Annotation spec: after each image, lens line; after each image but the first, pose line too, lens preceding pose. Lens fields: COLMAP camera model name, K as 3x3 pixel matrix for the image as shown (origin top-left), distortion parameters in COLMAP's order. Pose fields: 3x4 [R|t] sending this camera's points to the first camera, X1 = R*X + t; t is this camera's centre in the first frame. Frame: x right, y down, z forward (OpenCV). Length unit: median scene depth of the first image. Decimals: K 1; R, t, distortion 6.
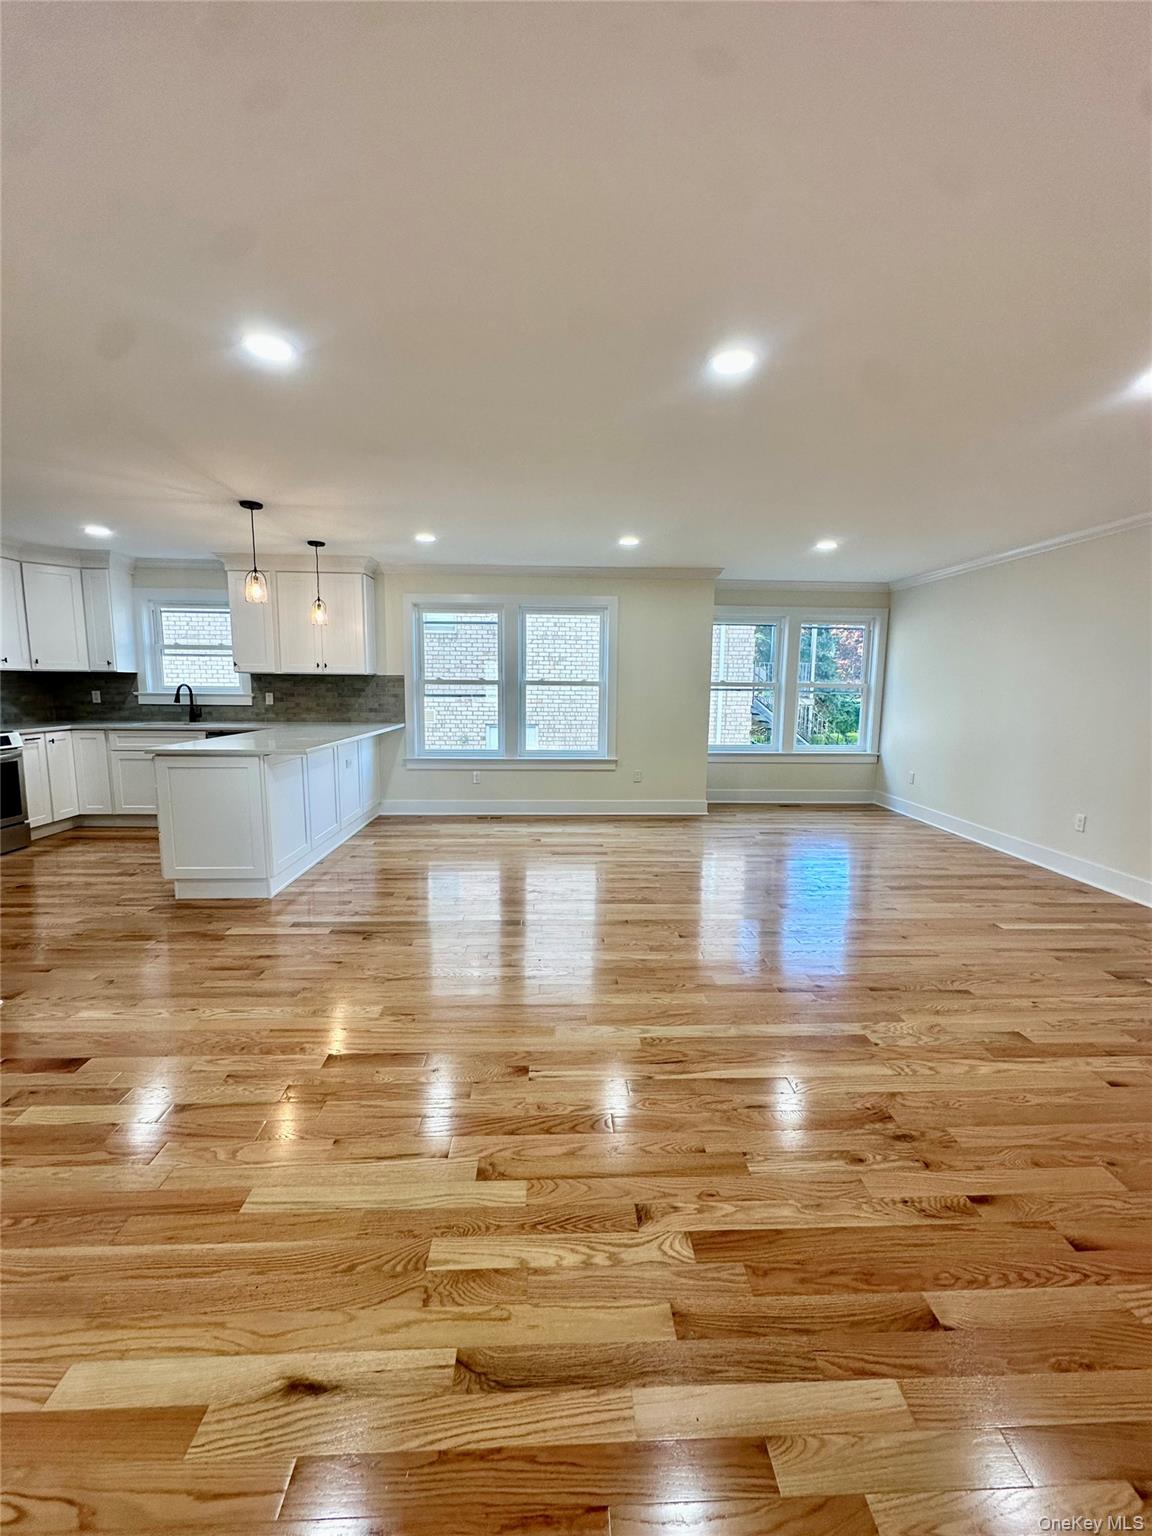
lens RADIAL K [[614.6, 0, 574.2], [0, 614.6, 766.3], [0, 0, 1]] dist [-0.002947, 0.000582]
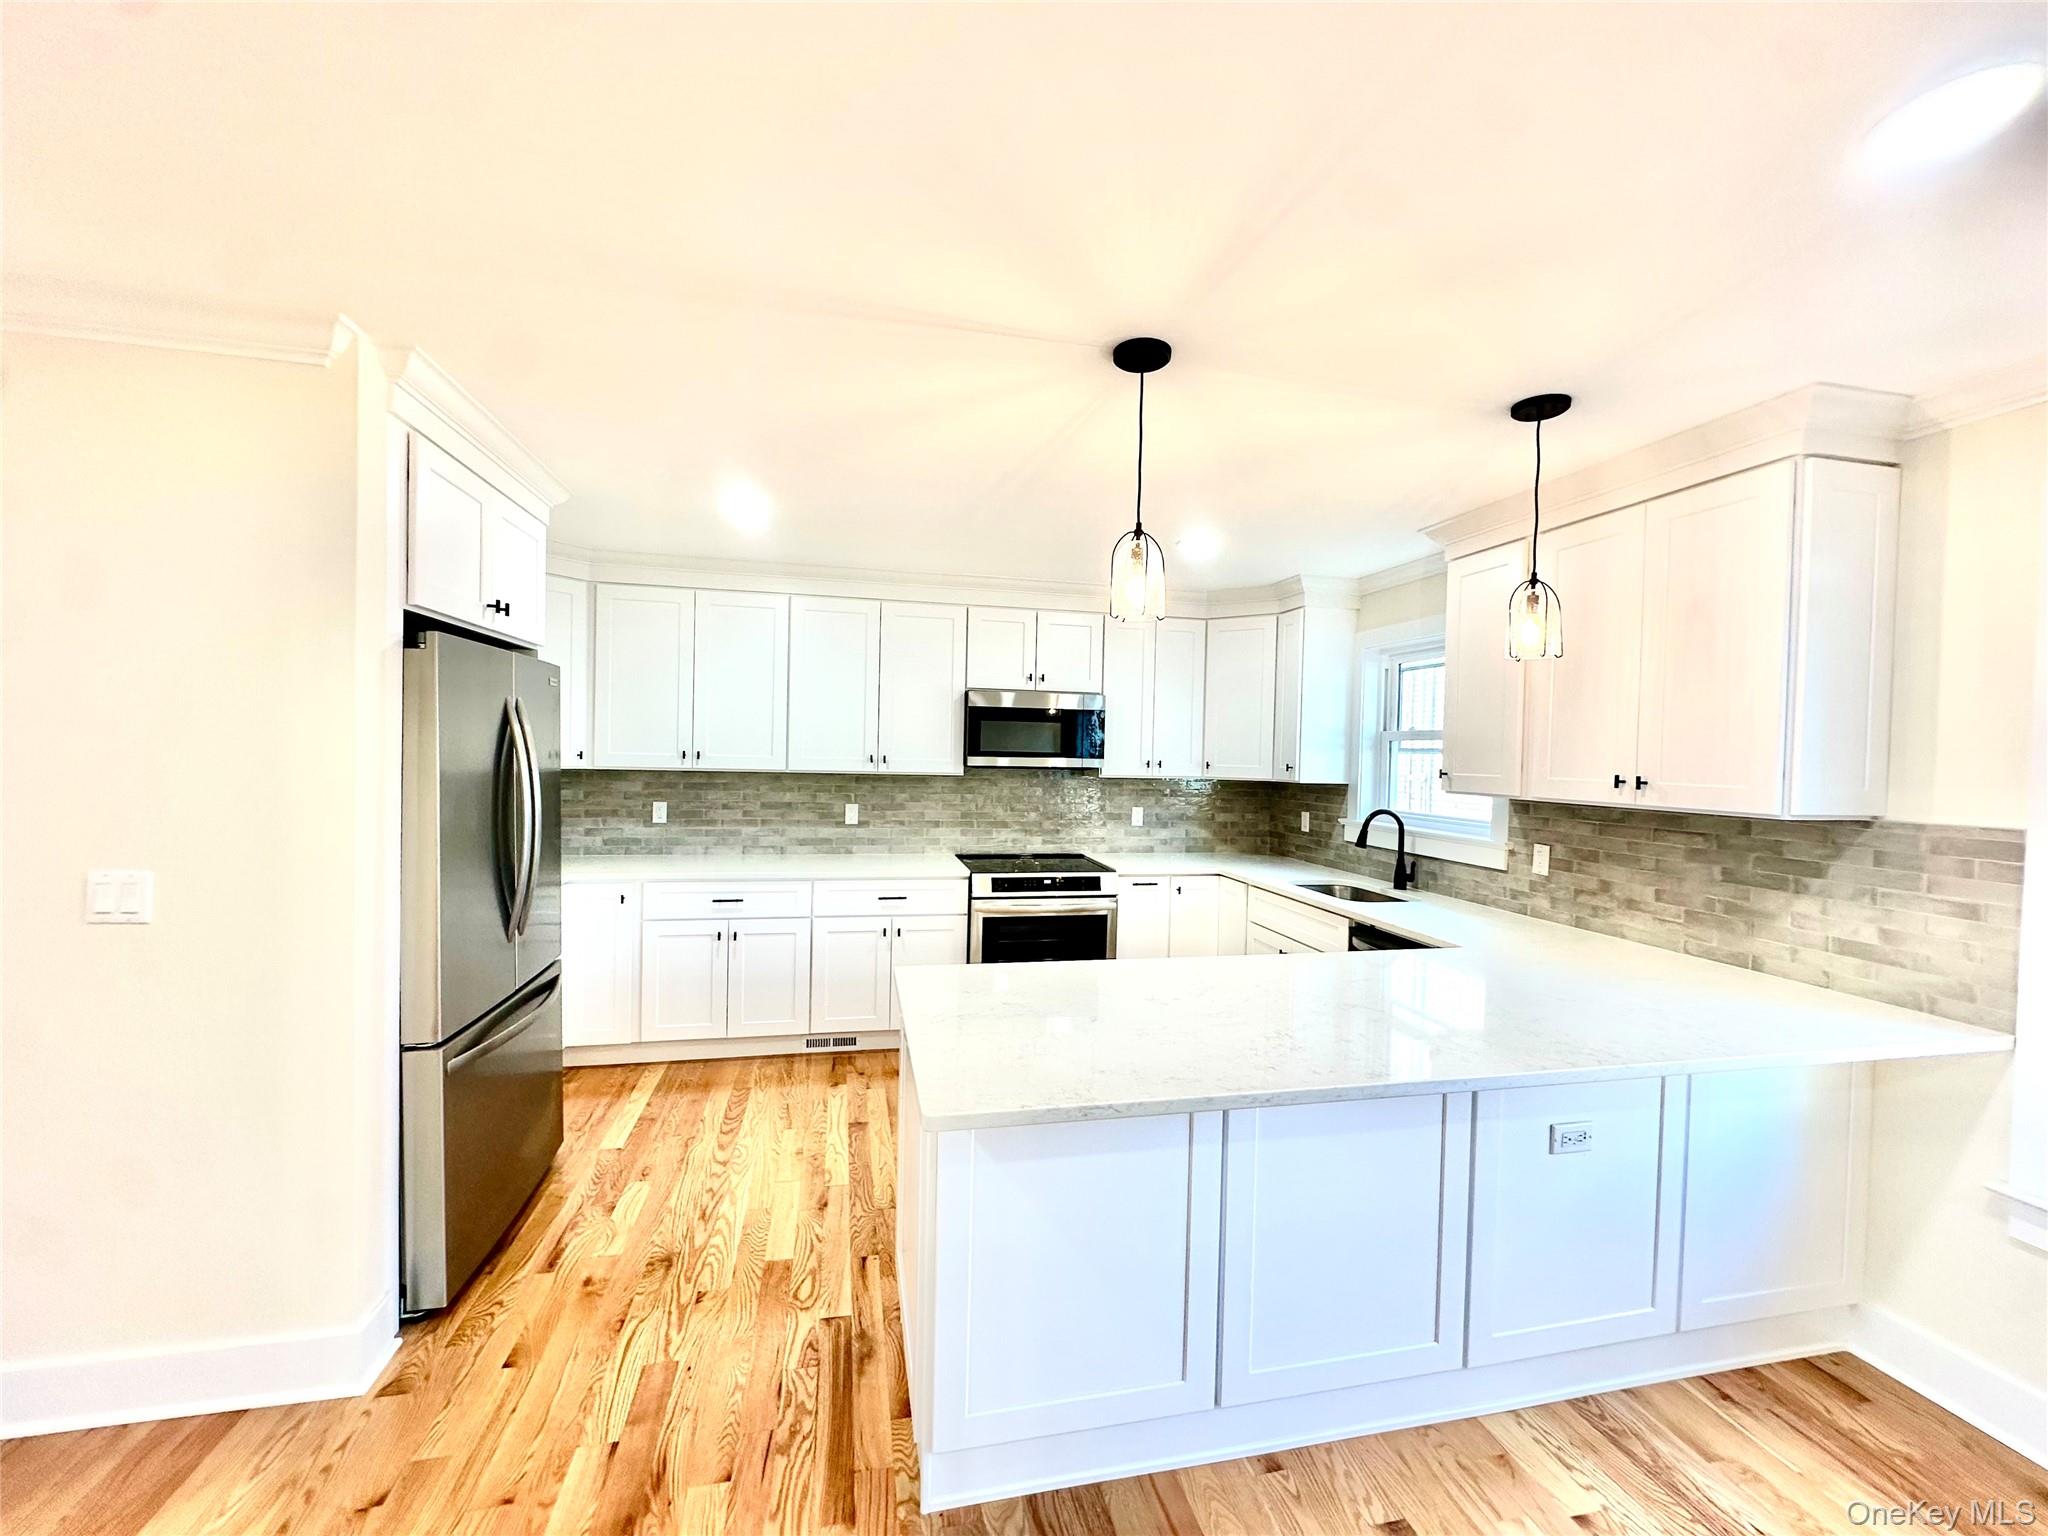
lens RADIAL K [[819.4, 0, 1024.7], [0, 819.4, 773.3], [0, 0, 1]] dist [-0.002947, 0.000582]
pose [[0.174756, 0.019175, -0.984425, -0.041155], [-0.150089, 0.988645, -0.007387, -0.112496], [0.973105, 0.149042, 0.175649, 0.584528]]
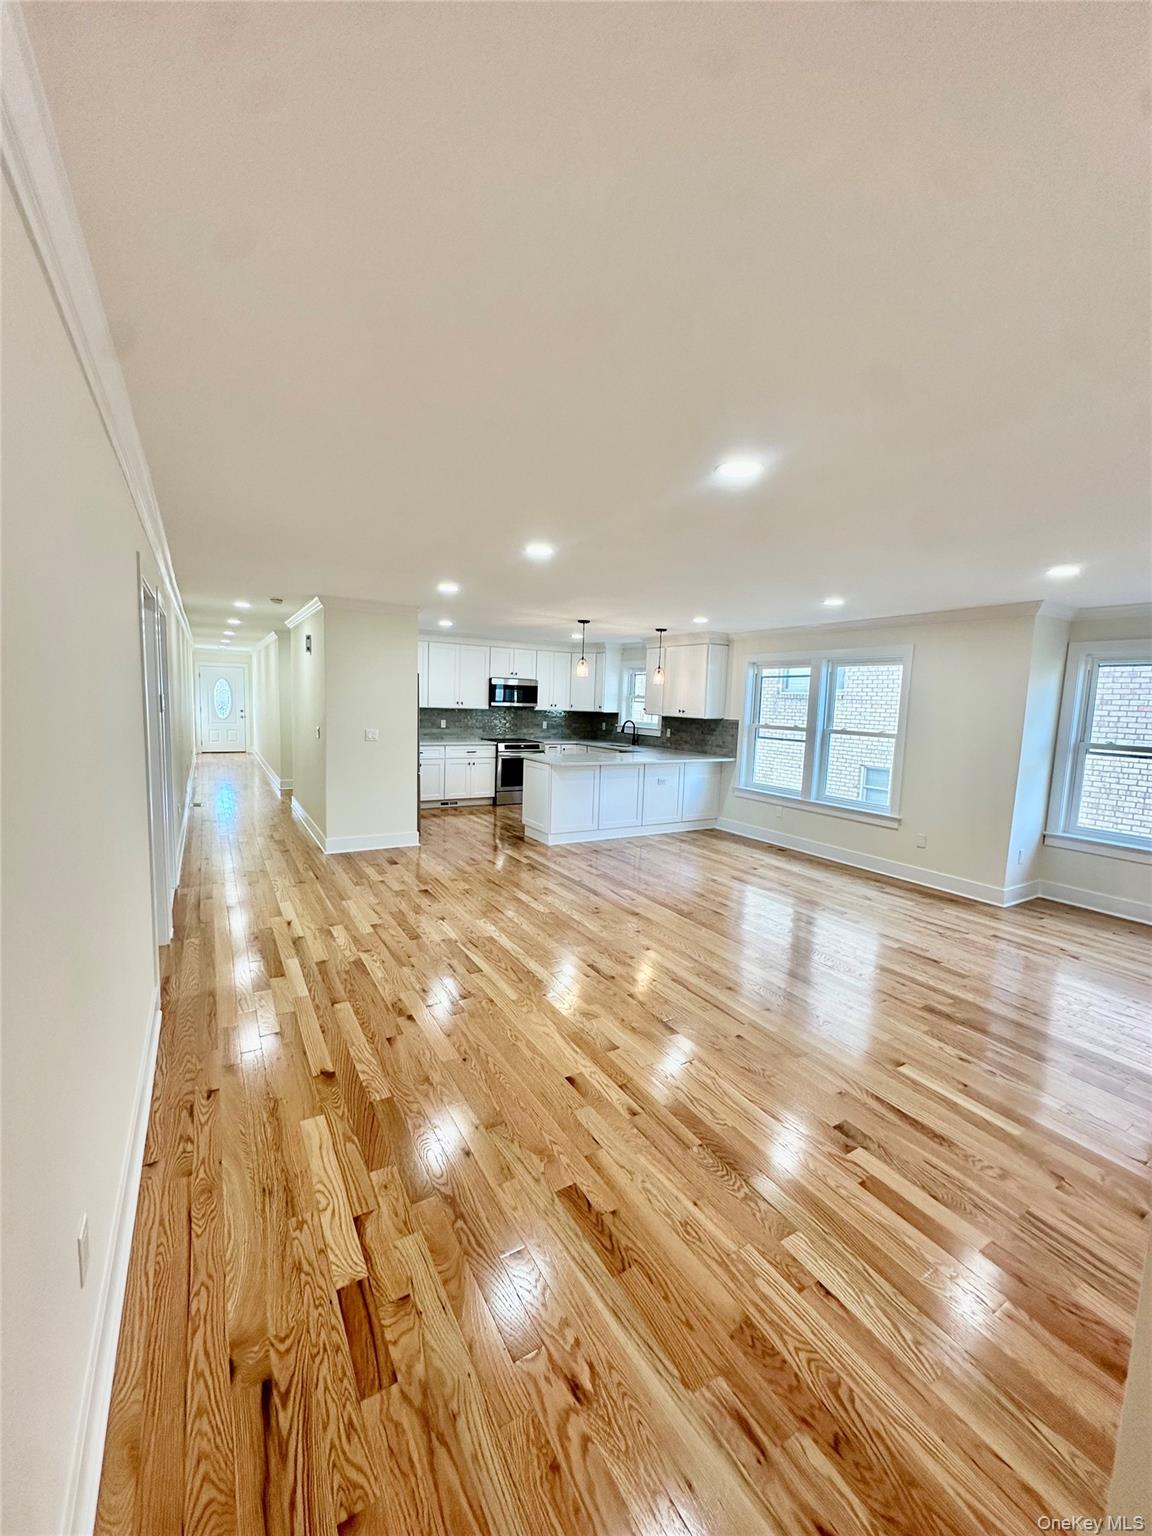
lens RADIAL K [[614.6, 0, 571.7], [0, 614.6, 766.5], [0, 0, 1]] dist [-0.002947, 0.000582]
pose [[0.472737, 0.102020, -0.875278, 0.670672], [-0.144507, 0.988804, 0.037204, -0.053622], [0.869274, 0.108896, 0.482186, 0.118292]]
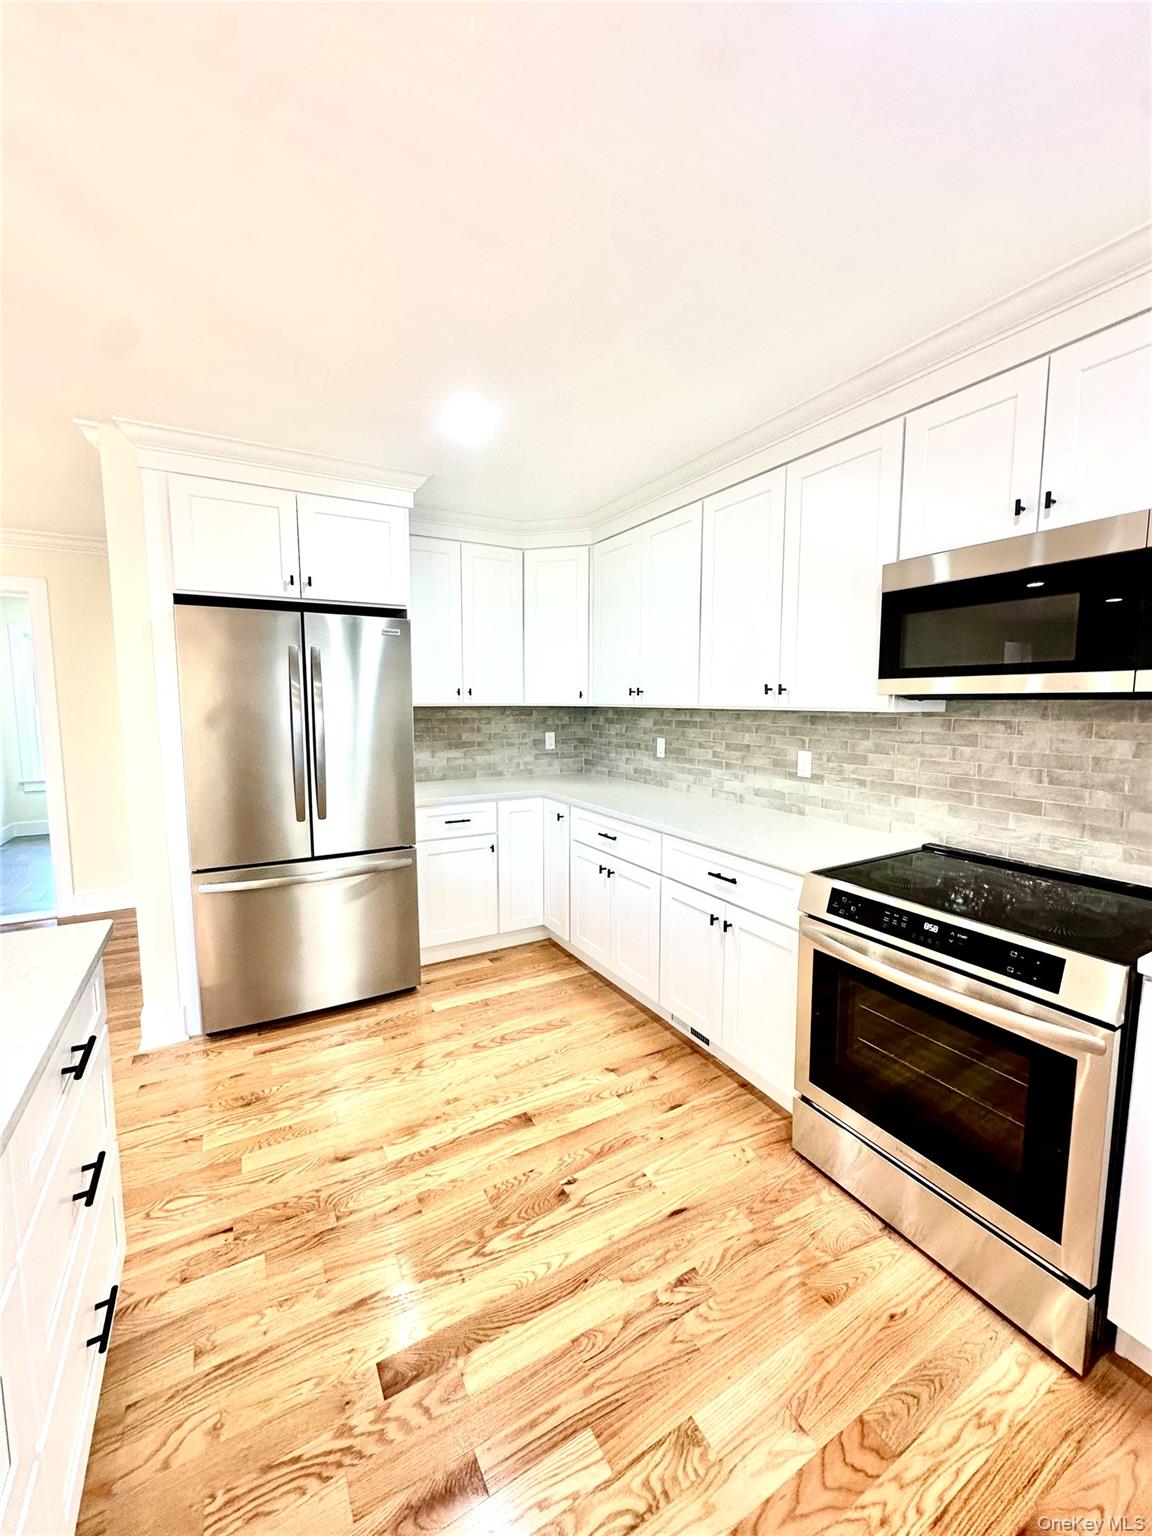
lens RADIAL K [[614.6, 0, 574.6], [0, 614.6, 765.6], [0, 0, 1]] dist [-0.002947, 0.000582]
pose [[-0.893783, 0.042005, -0.446529, -0.481385], [-0.063969, 0.973487, 0.219617, -0.142427], [0.443915, 0.224854, -0.867398, 0.882580]]
